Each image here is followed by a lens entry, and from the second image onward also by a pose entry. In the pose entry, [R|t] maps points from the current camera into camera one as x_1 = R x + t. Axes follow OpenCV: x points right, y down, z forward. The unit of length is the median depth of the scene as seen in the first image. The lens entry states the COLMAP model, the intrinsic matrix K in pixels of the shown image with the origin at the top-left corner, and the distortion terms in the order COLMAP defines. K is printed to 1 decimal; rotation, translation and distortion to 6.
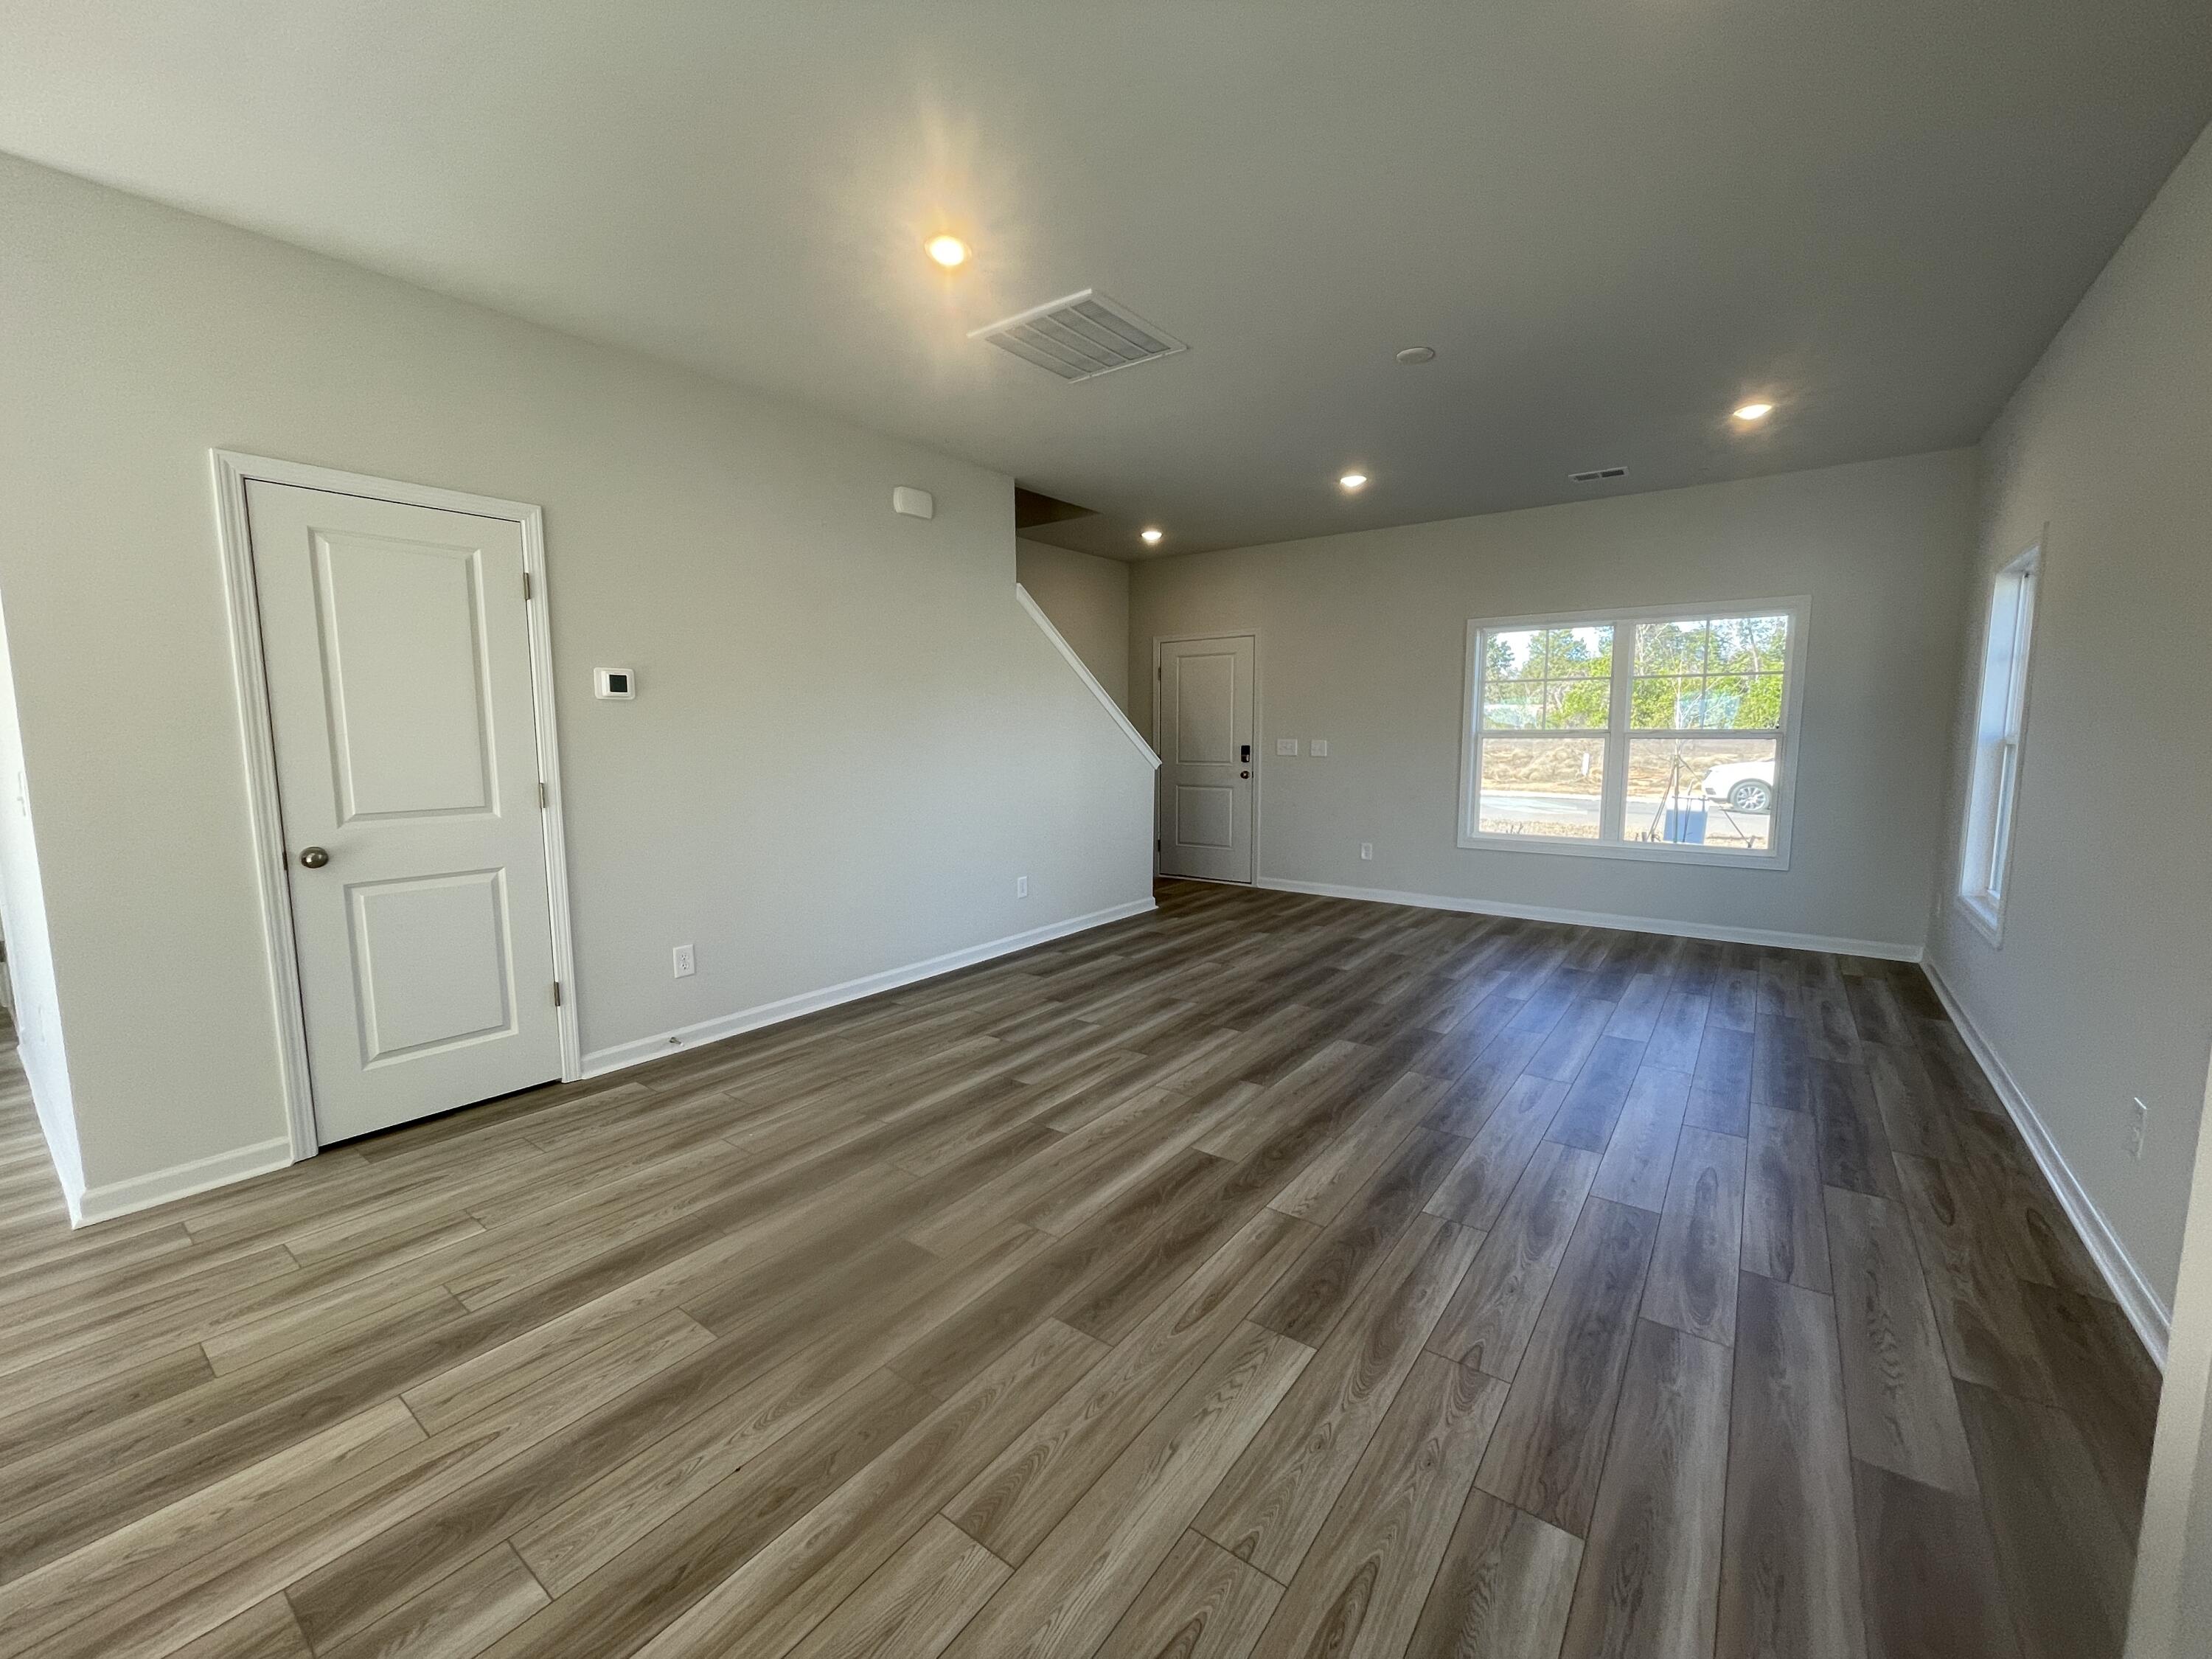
lens RADIAL K [[894.0, 0, 1119.3], [0, 894.0, 827.9], [0, 0, 1]] dist [0.000077, -0.001815]
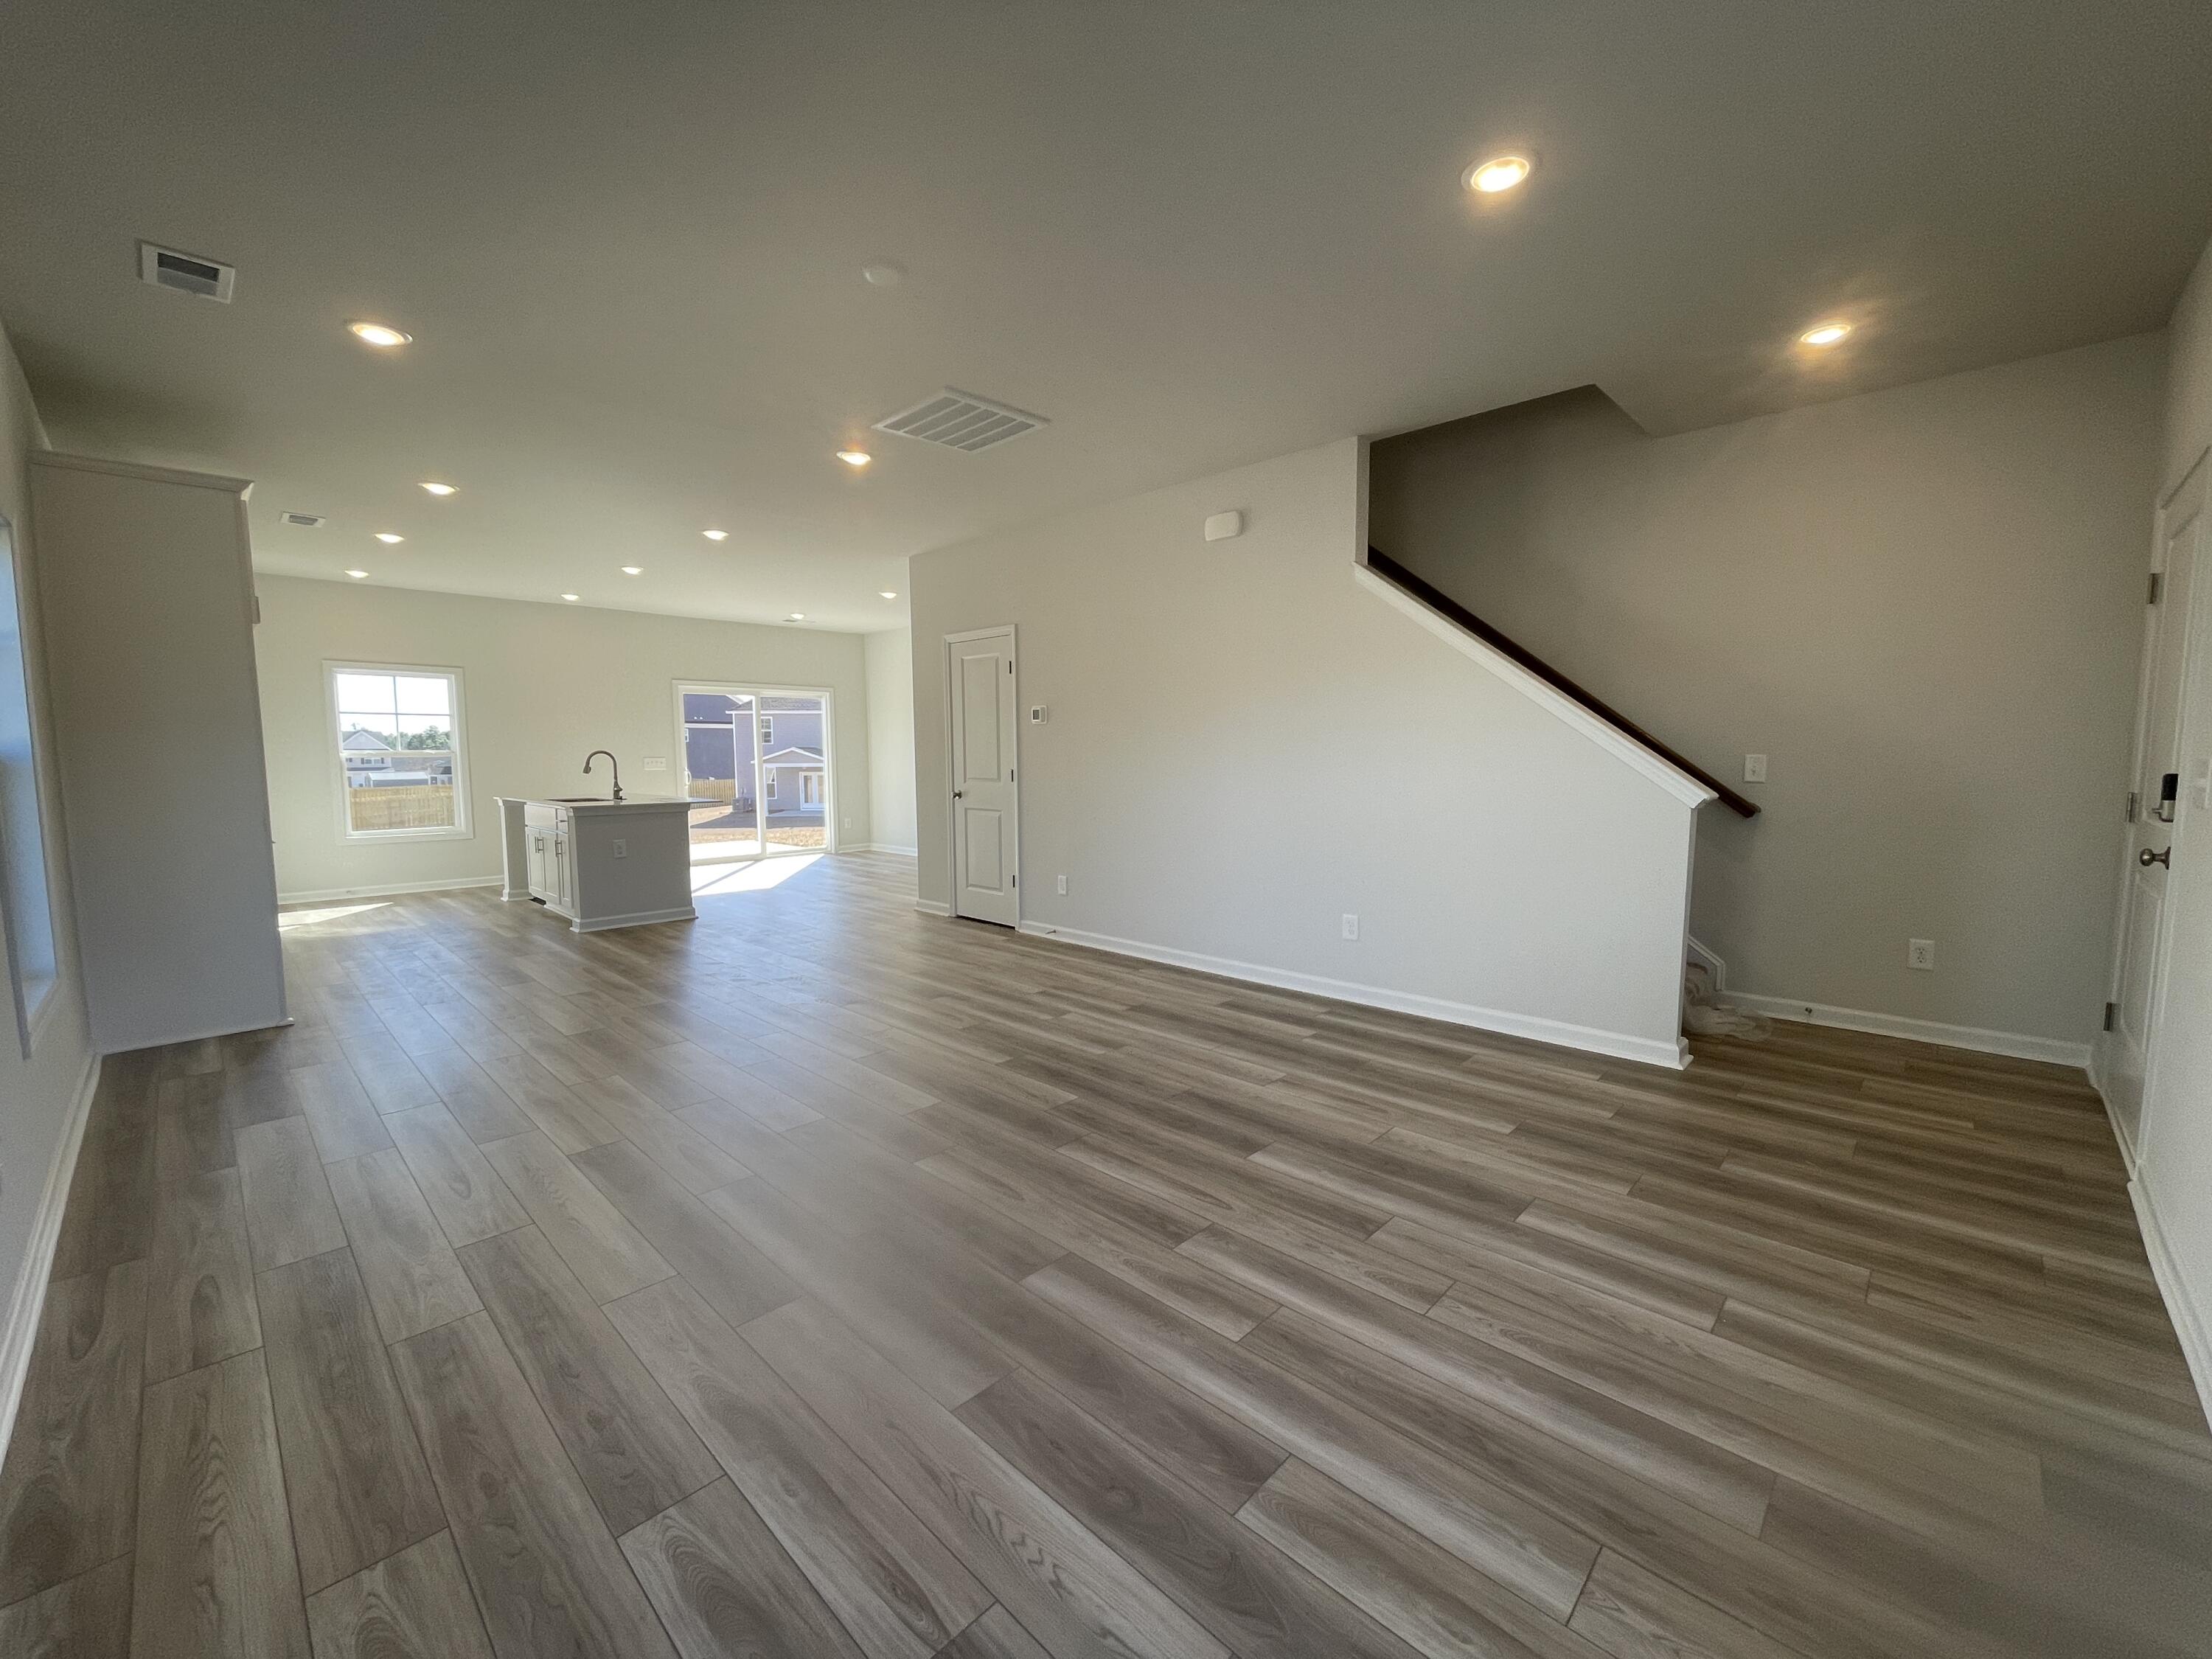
lens RADIAL K [[894.0, 0, 1099.5], [0, 894.0, 835.2], [0, 0, 1]] dist [0.000077, -0.001815]
pose [[-0.140816, 0.098993, -0.985074, 0.906927], [-0.104312, 0.987967, 0.114195, -0.109331], [0.984525, 0.118835, -0.128796, 1.076173]]
